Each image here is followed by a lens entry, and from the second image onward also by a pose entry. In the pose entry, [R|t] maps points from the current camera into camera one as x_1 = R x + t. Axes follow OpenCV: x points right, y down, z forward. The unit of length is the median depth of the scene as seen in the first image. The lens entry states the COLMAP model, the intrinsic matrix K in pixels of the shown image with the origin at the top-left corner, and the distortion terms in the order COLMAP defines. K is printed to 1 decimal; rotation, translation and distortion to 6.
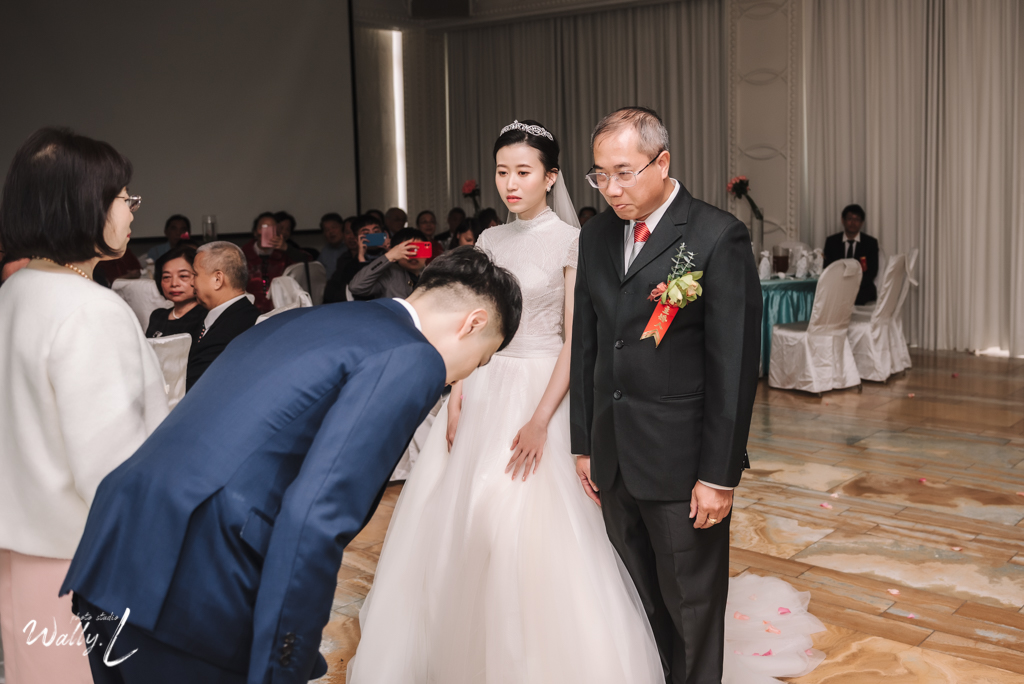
lens RADIAL K [[966.3, 0, 593.5], [0, 966.3, 297.0], [0, 0, 1]] dist [-0.028235, 0.000000]
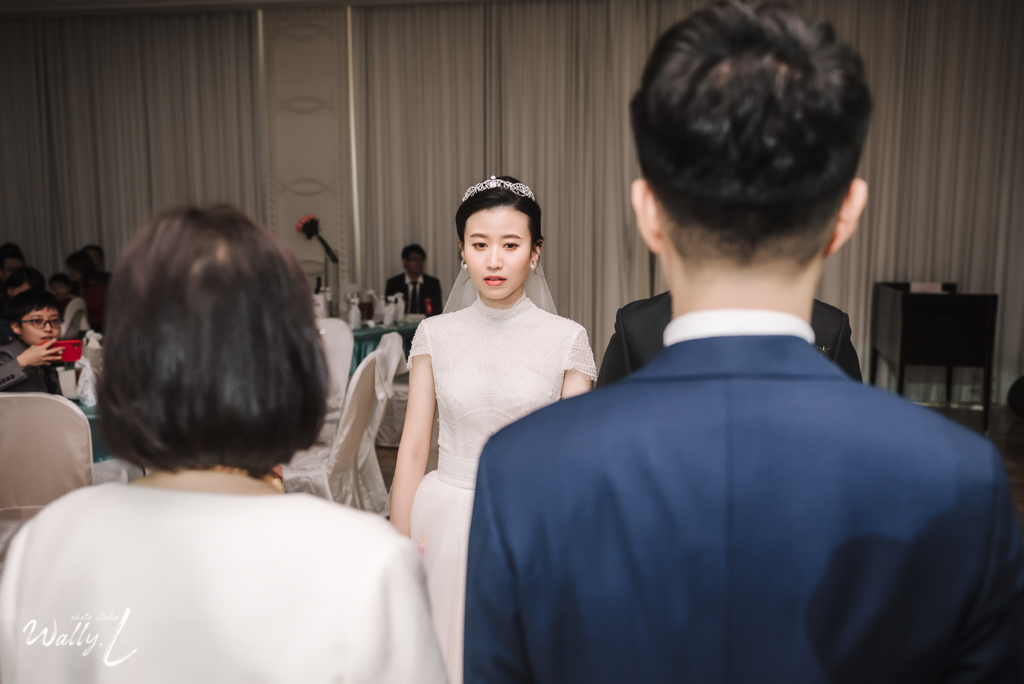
lens RADIAL K [[998.1, 0, 496.8], [0, 998.1, 355.7], [0, 0, 1]] dist [-0.026067, 0.000000]
pose [[0.902364, -0.043455, 0.428779, -0.100620], [0.032970, 0.998949, 0.031855, -0.016536], [-0.429713, -0.014608, 0.902848, 0.073945]]
